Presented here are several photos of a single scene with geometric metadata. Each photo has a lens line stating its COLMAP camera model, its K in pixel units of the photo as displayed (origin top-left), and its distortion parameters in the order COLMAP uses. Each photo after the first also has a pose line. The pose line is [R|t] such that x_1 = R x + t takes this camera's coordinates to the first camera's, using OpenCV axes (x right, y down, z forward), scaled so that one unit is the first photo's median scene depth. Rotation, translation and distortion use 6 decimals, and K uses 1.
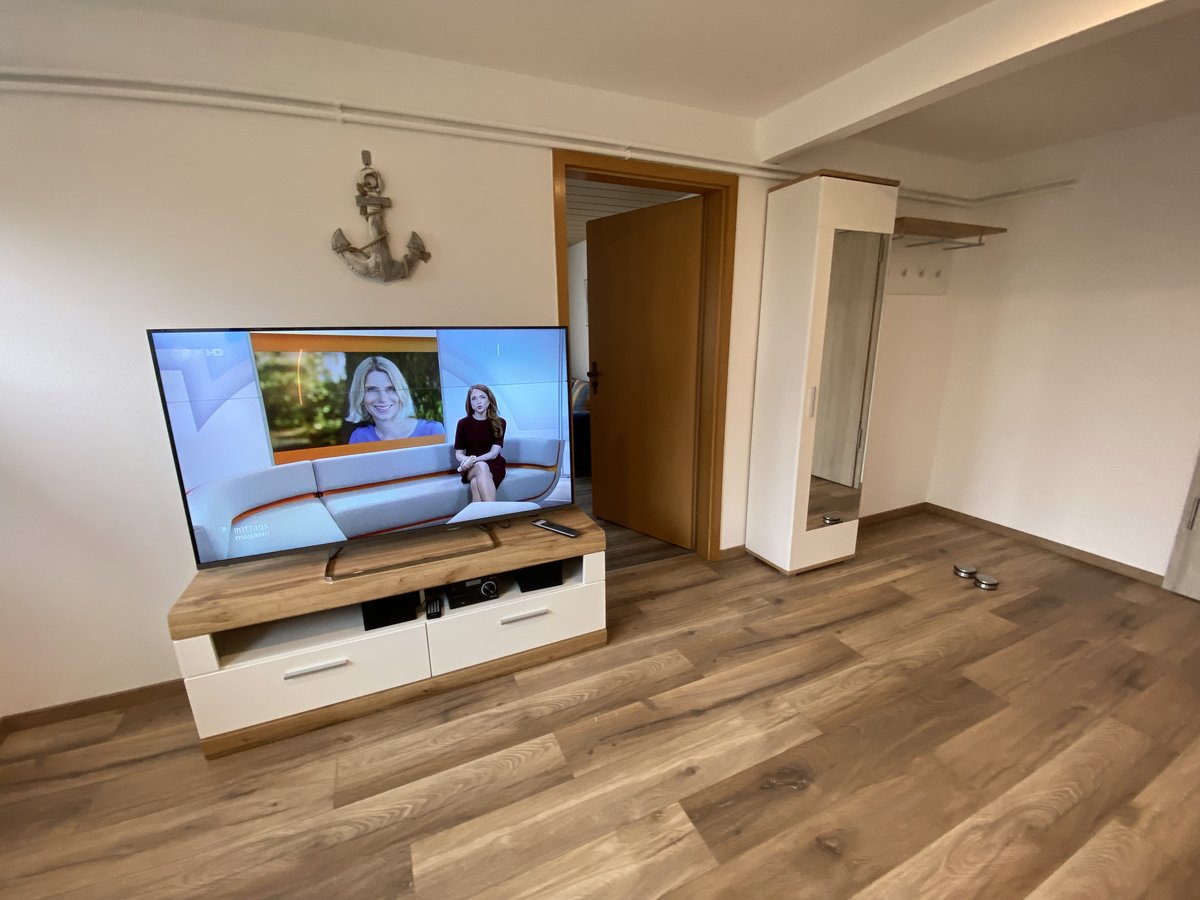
lens RADIAL K [[489.7, 0, 595.1], [0, 489.7, 448.2], [0, 0, 1]] dist [0.001226, -0.011572]
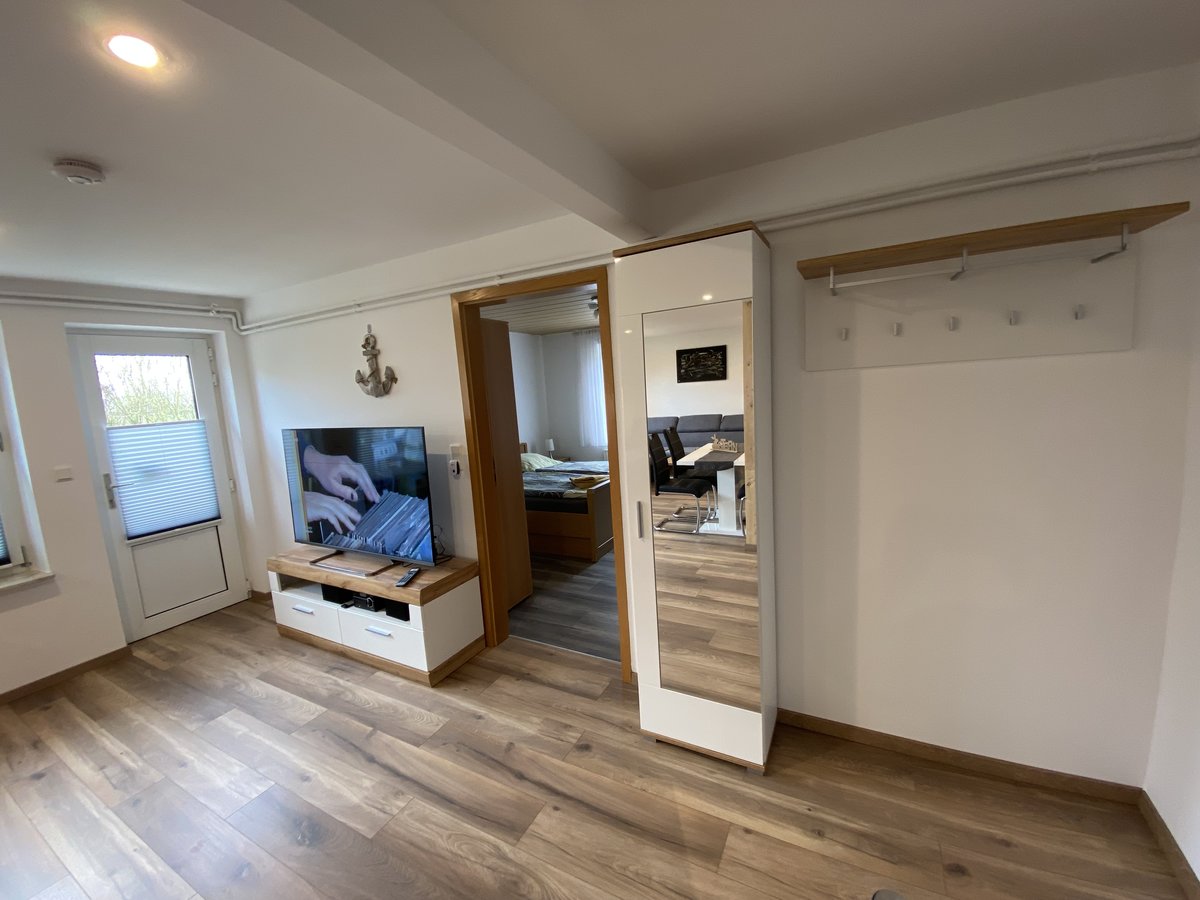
lens RADIAL K [[489.7, 0, 595.1], [0, 489.7, 448.2], [0, 0, 1]] dist [0.001226, -0.011572]
pose [[0.611494, 0.077530, -0.787441, 1.299727], [-0.138146, 0.990364, -0.009768, -0.249100], [0.779096, 0.114755, 0.616312, 0.557337]]
